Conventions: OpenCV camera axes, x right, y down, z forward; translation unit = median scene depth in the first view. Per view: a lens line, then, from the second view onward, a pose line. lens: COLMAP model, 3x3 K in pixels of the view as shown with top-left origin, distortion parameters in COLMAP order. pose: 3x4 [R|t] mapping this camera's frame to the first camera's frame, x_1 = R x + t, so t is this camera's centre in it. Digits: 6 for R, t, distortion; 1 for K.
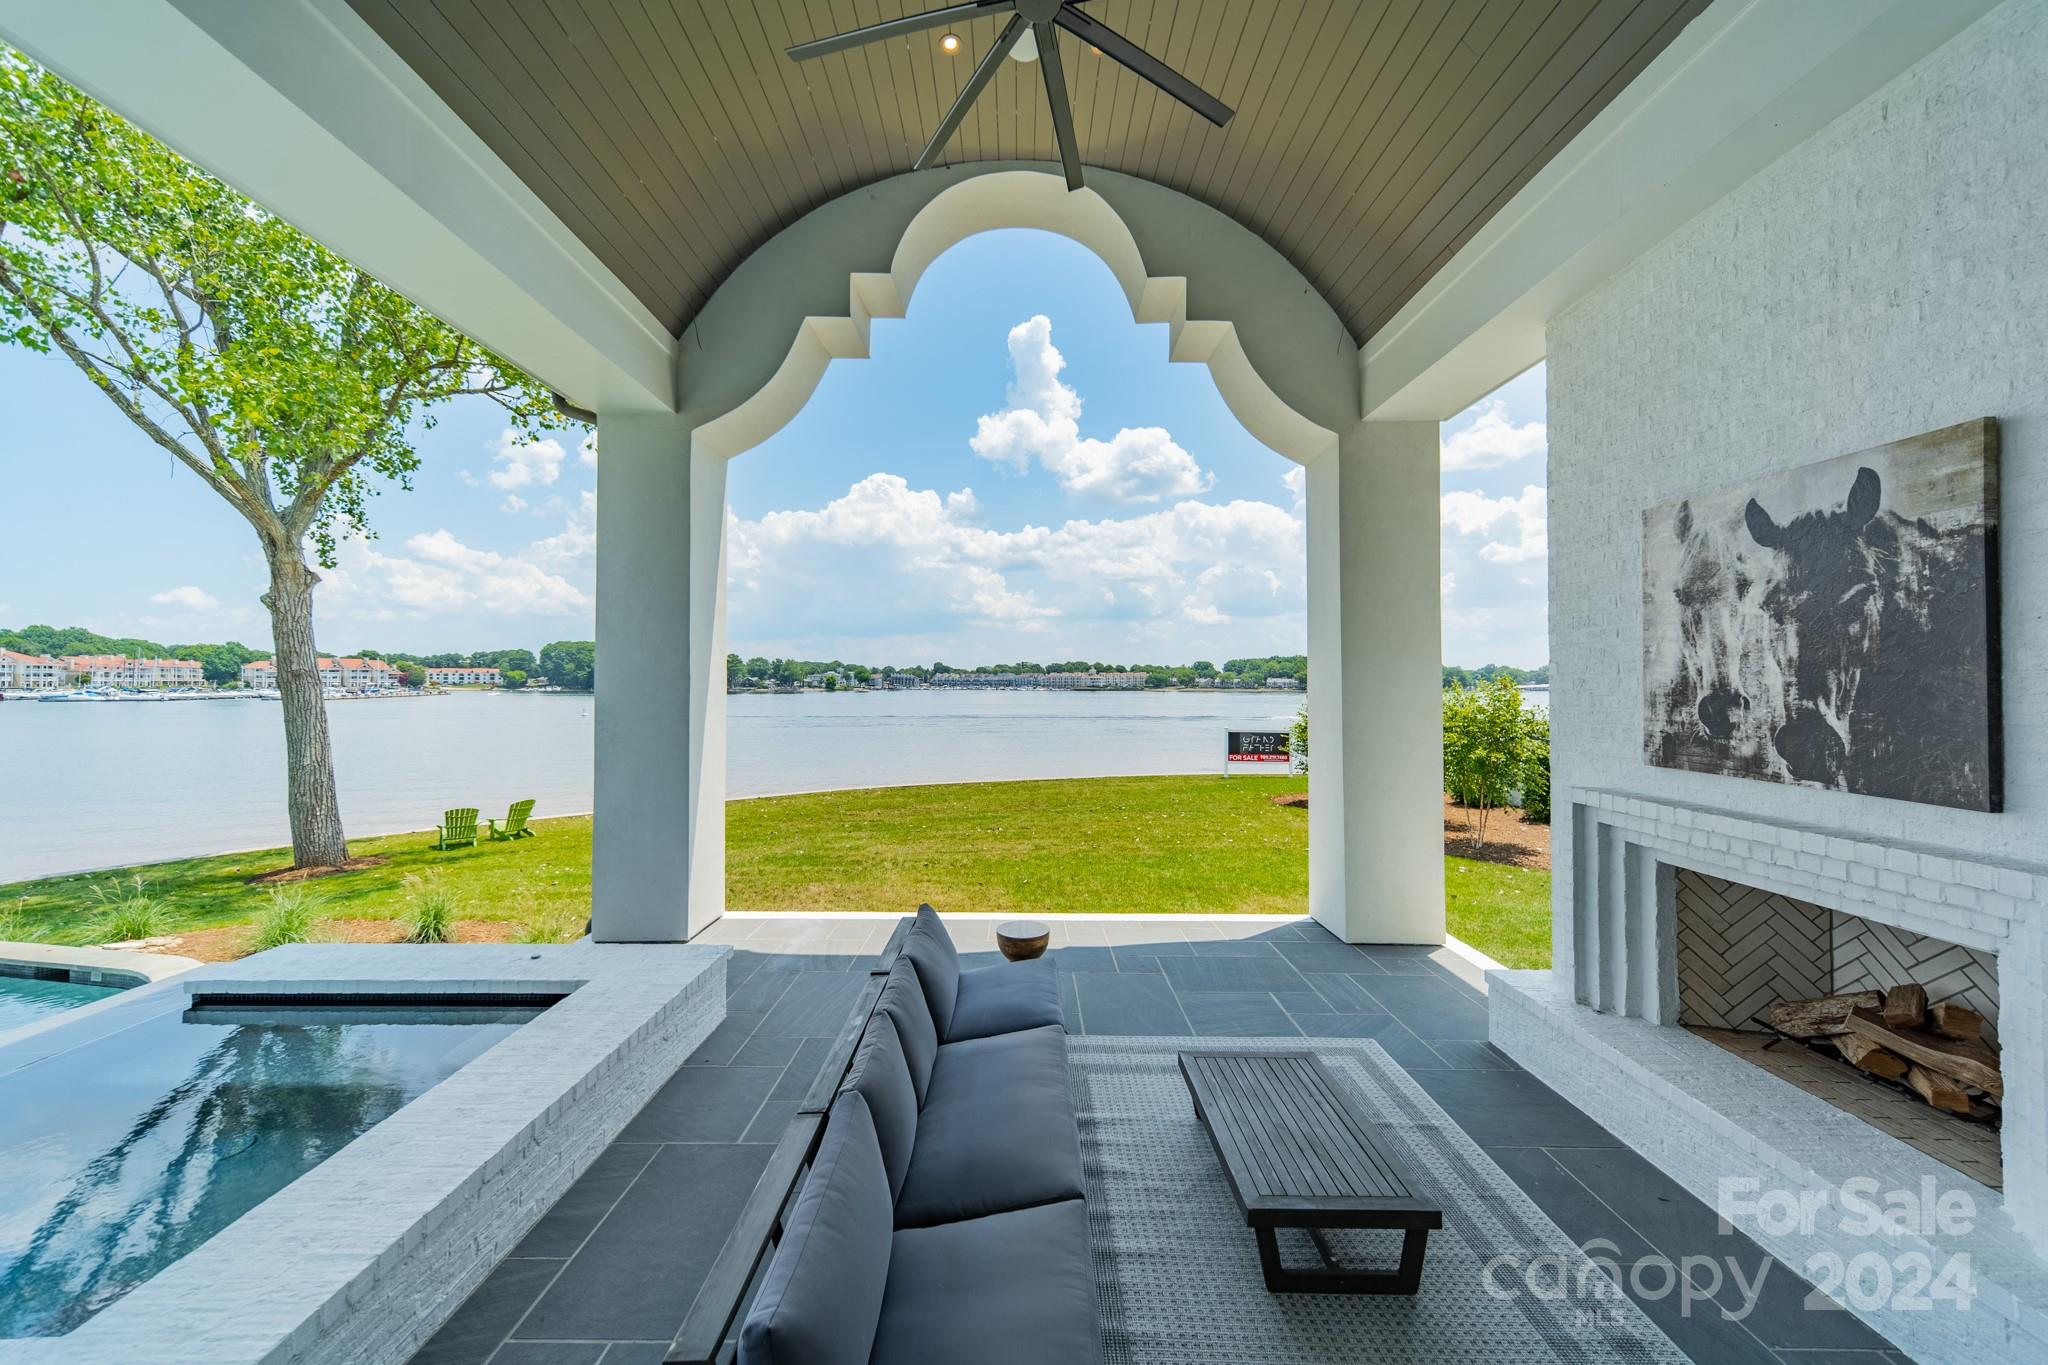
lens RADIAL K [[716.5, 0, 1021.0], [0, 716.5, 680.3], [0, 0, 1]] dist [0.000323, 0.000031]
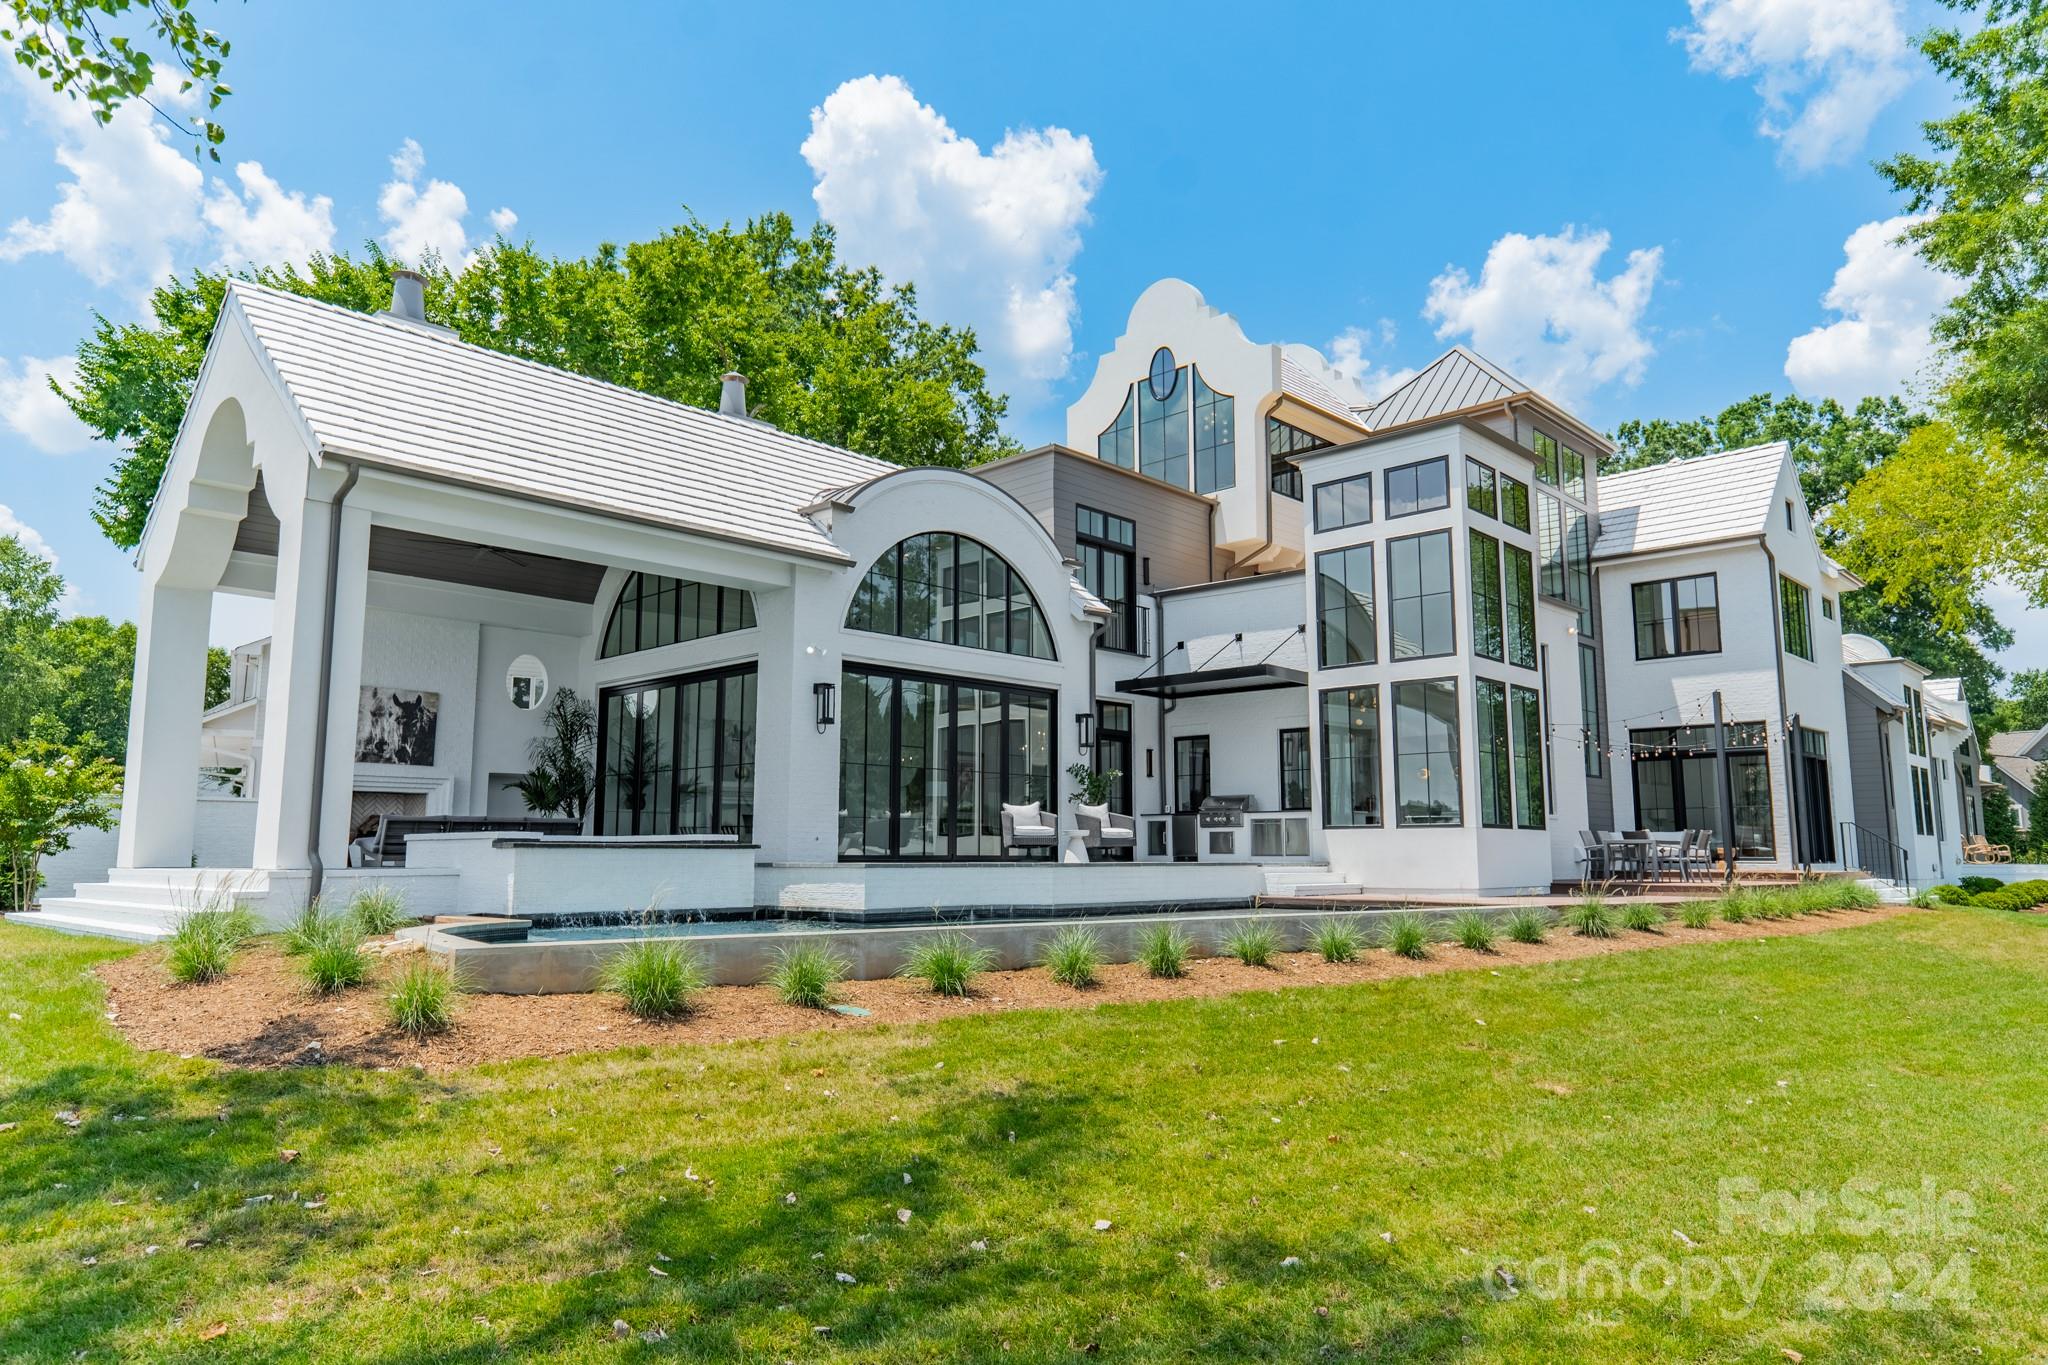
lens RADIAL K [[1322.7, 0, 1022.4], [0, 1322.7, 689.2], [0, 0, 1]] dist [0.009139, -0.004496]
pose [[-0.730119, 0.086320, 0.677846, -1.096297], [-0.005932, 0.991151, -0.132607, 0.114262], [-0.683294, -0.100840, -0.723146, 0.662160]]
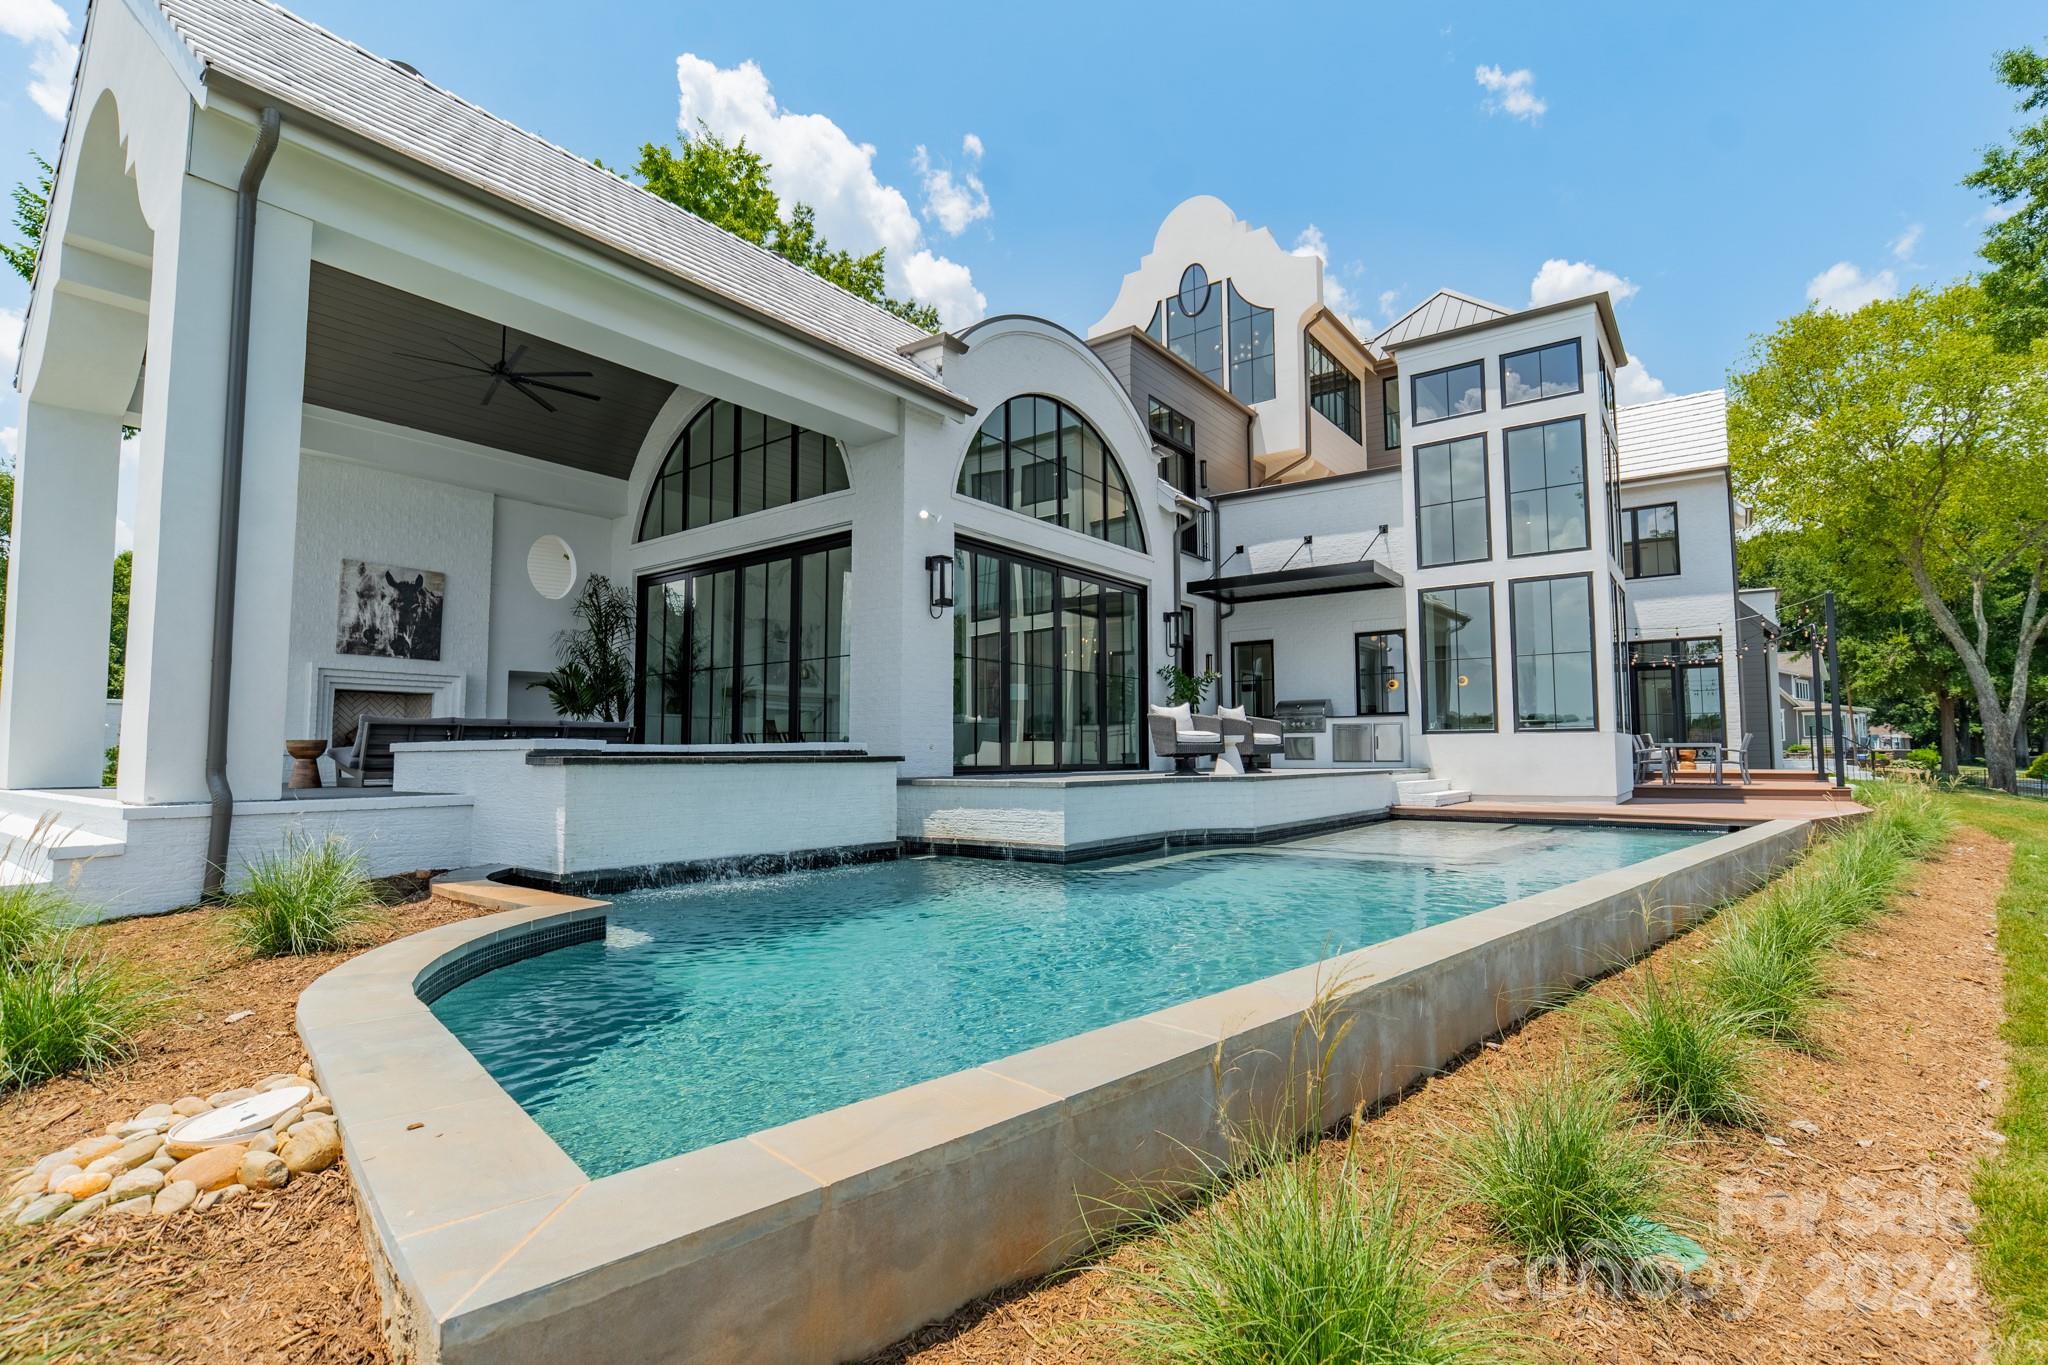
lens RADIAL K [[974.0, 0, 1028.2], [0, 974.0, 693.7], [0, 0, 1]] dist [-0.023361, 0.004293]
pose [[-0.804617, 0.041977, 0.592308, -0.655879], [-0.000369, 0.997463, -0.071191, 0.103584], [-0.593794, -0.057500, -0.802560, 0.463191]]
